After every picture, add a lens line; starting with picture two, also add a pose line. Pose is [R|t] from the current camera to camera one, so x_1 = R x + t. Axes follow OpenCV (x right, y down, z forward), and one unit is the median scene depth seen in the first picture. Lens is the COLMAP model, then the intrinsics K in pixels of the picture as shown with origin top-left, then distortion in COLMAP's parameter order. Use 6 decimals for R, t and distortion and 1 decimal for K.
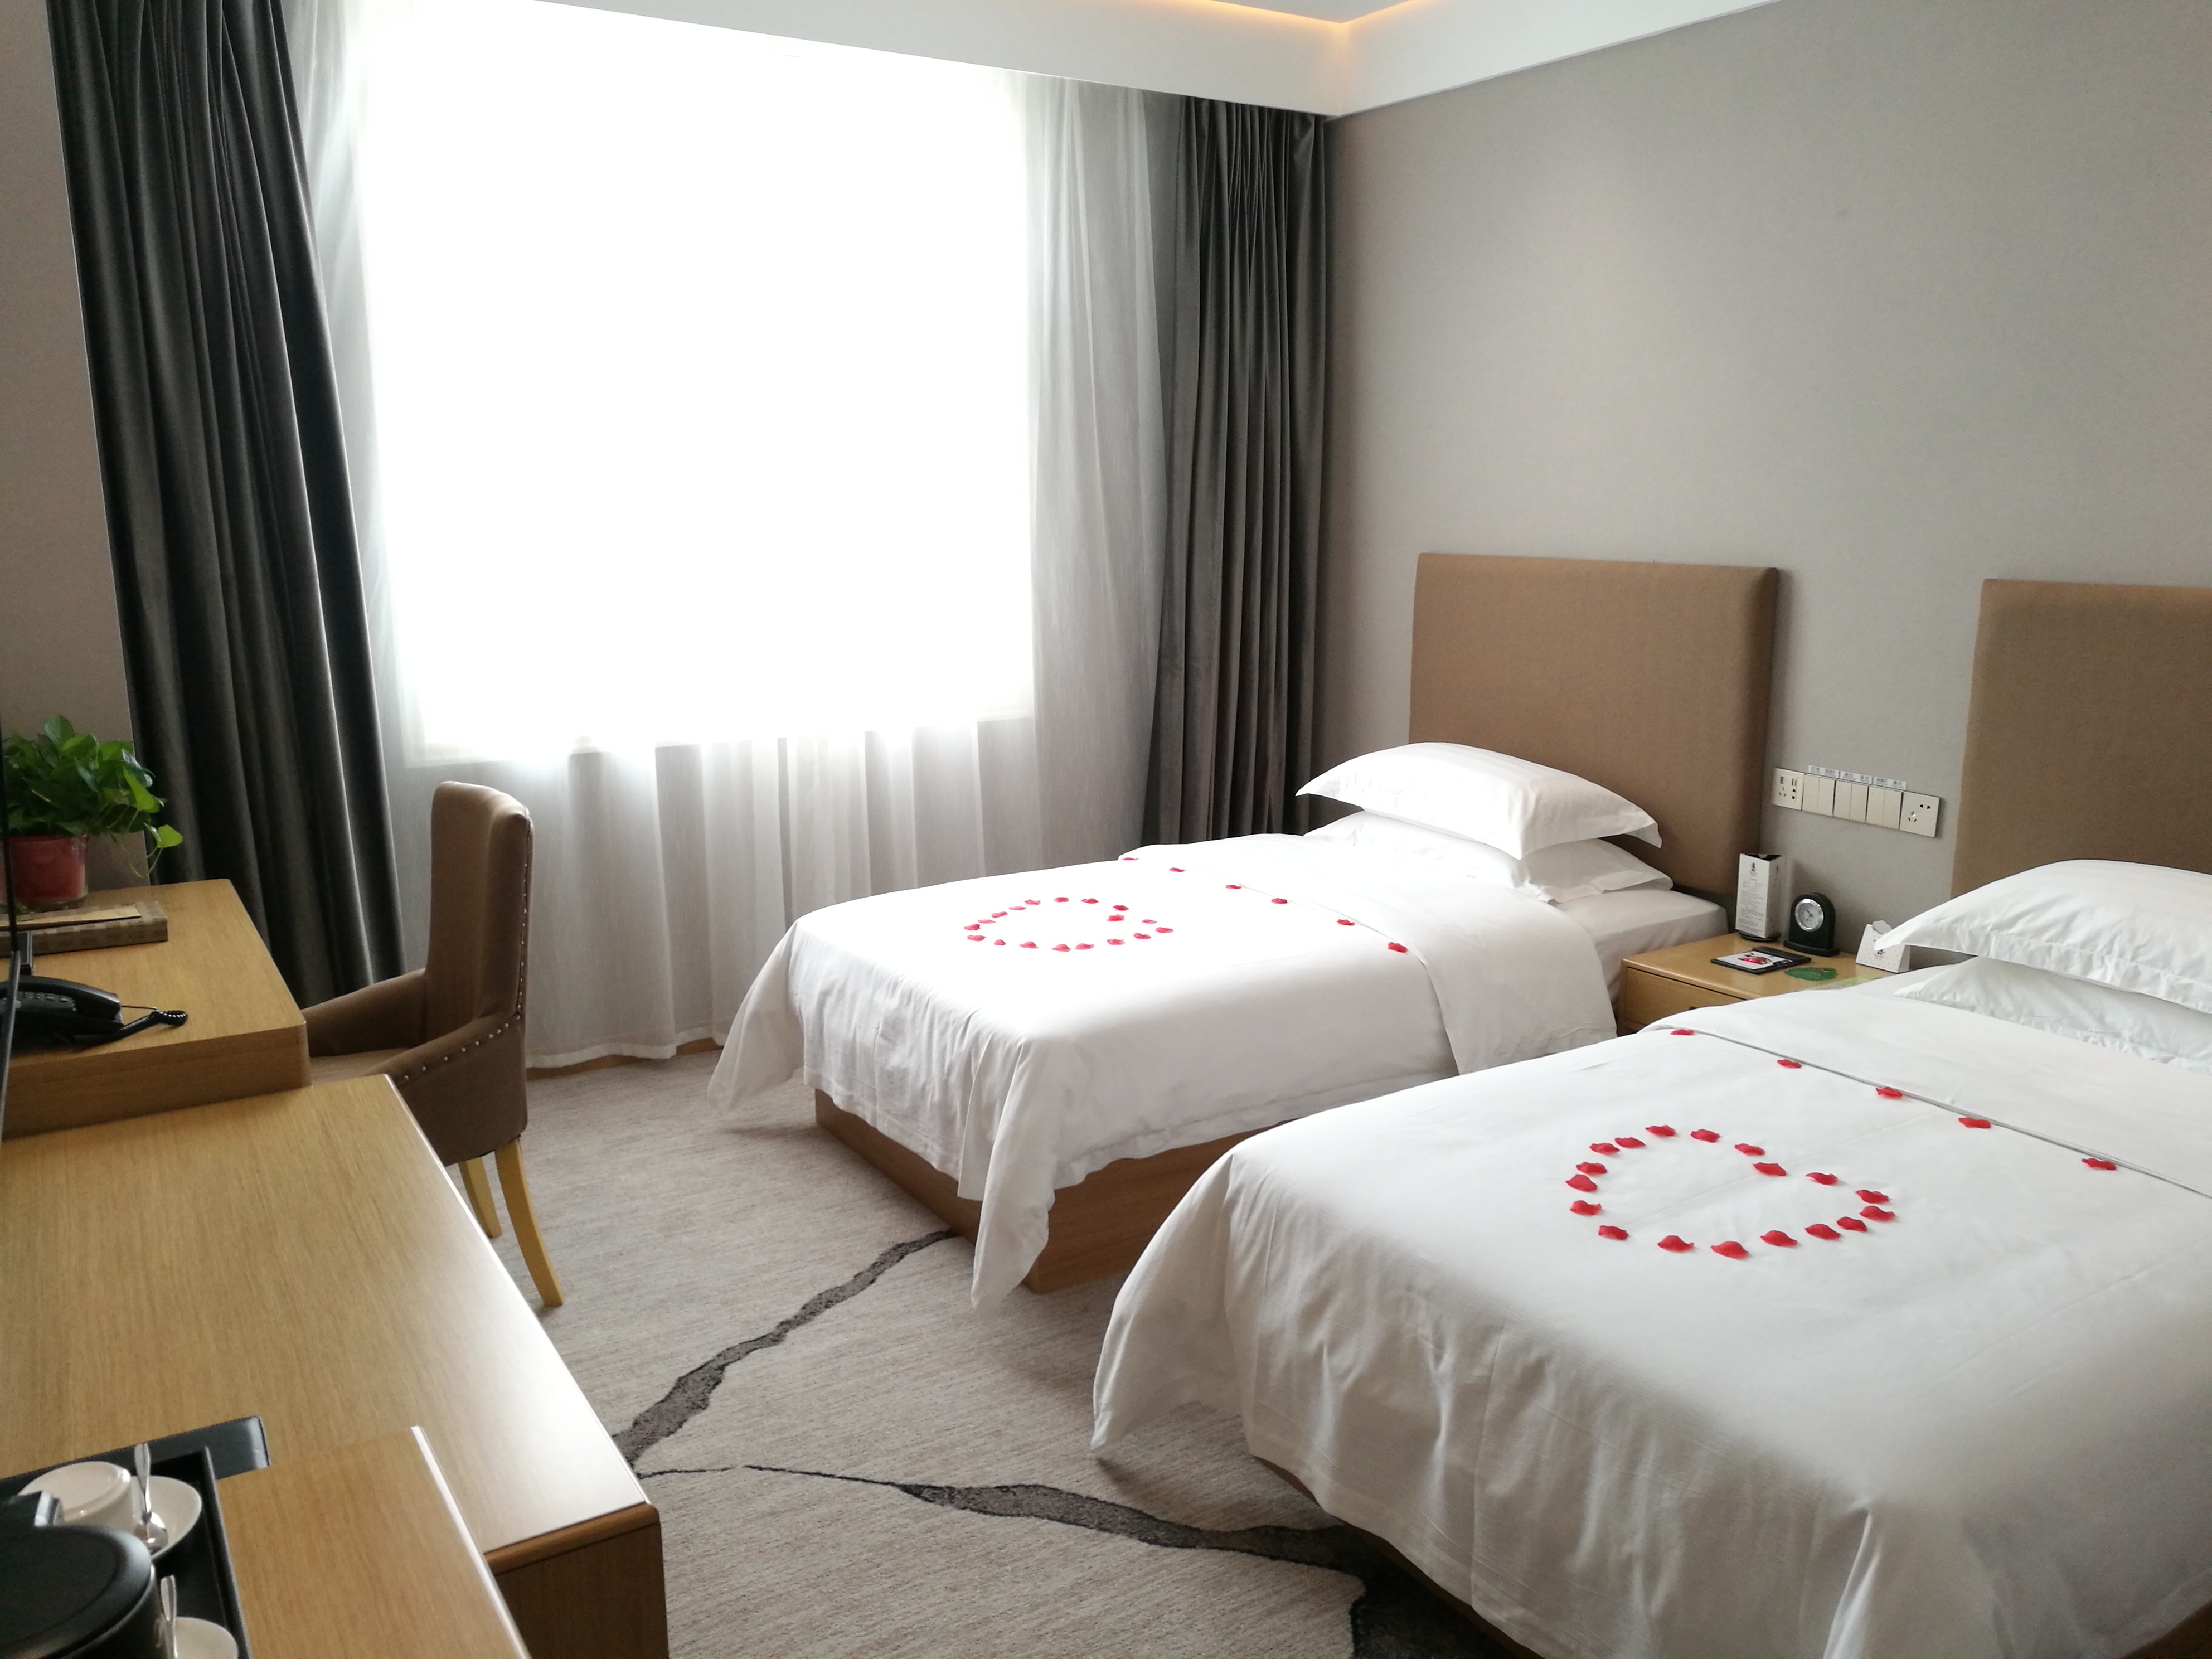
lens RADIAL K [[1734.7, 0, 1106.7], [0, 1734.7, 837.0], [0, 0, 1]] dist [0.020430, -0.040923]
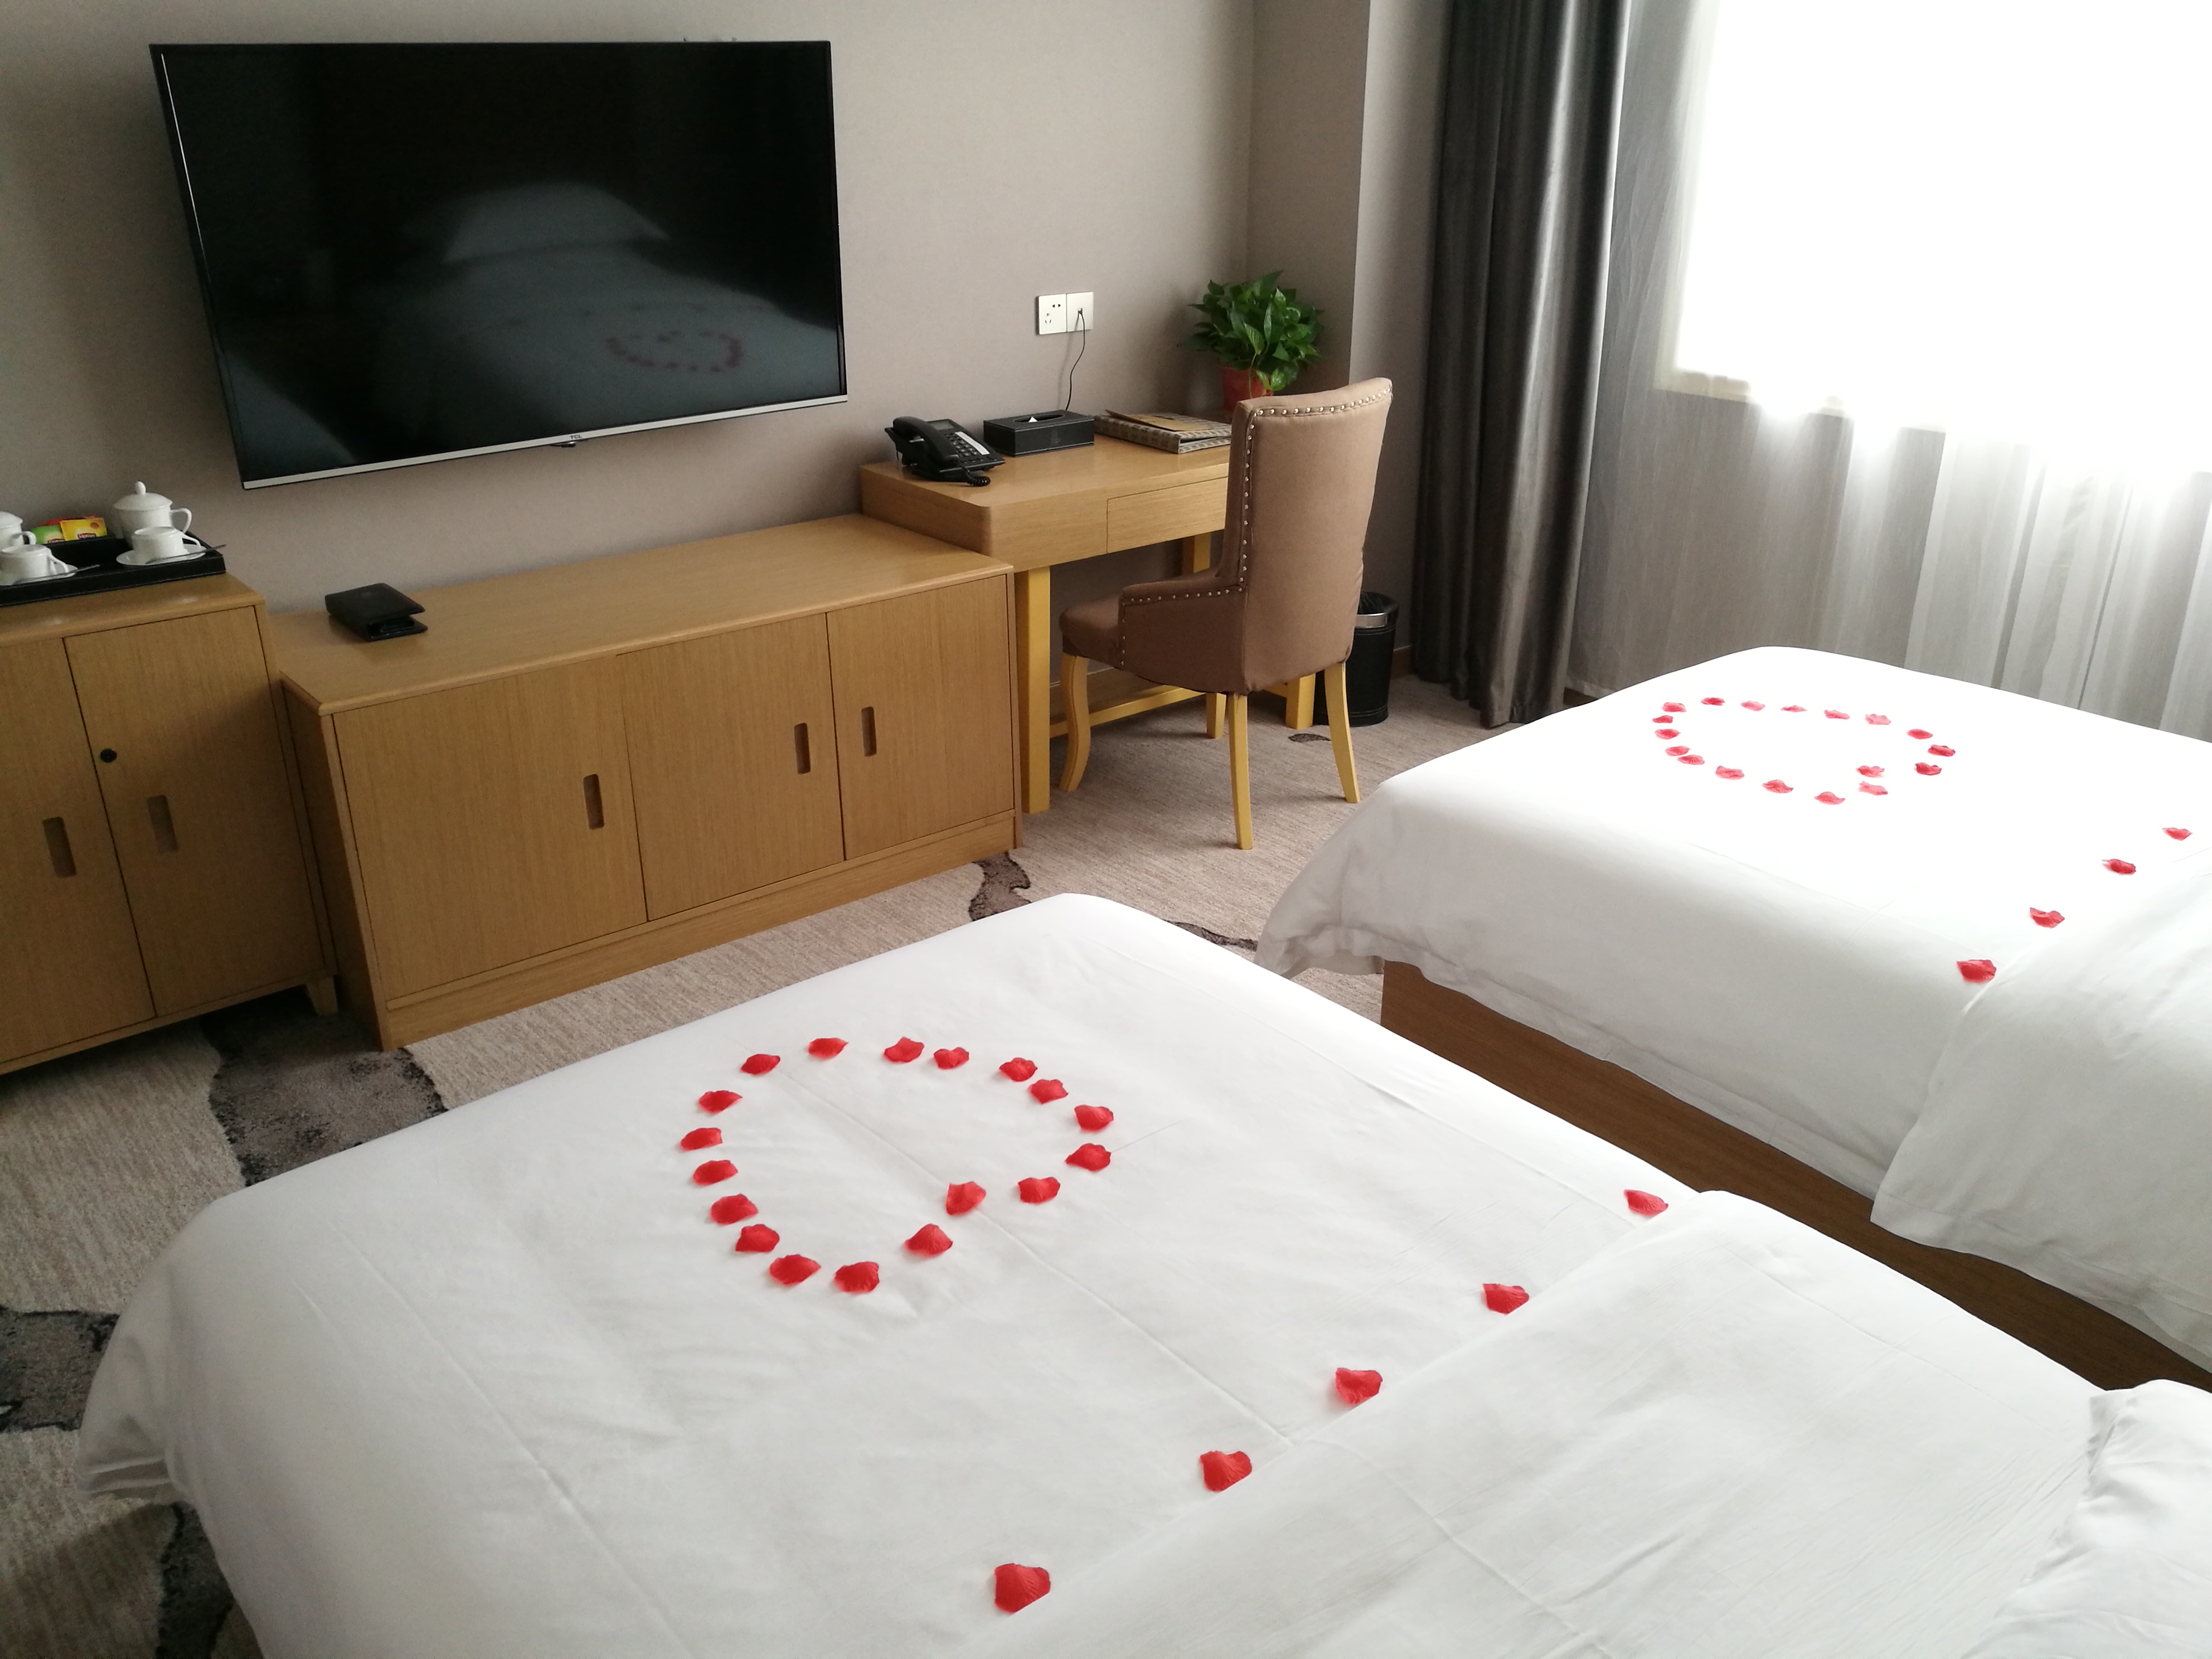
lens RADIAL K [[1734.7, 0, 1104.6], [0, 1734.7, 831.7], [0, 0, 1]] dist [0.020430, -0.040923]
pose [[0.144268, 0.394364, -0.907559, 0.886215], [-0.210472, 0.908397, 0.361270, -0.170929], [0.966896, 0.138896, 0.214055, 0.857510]]
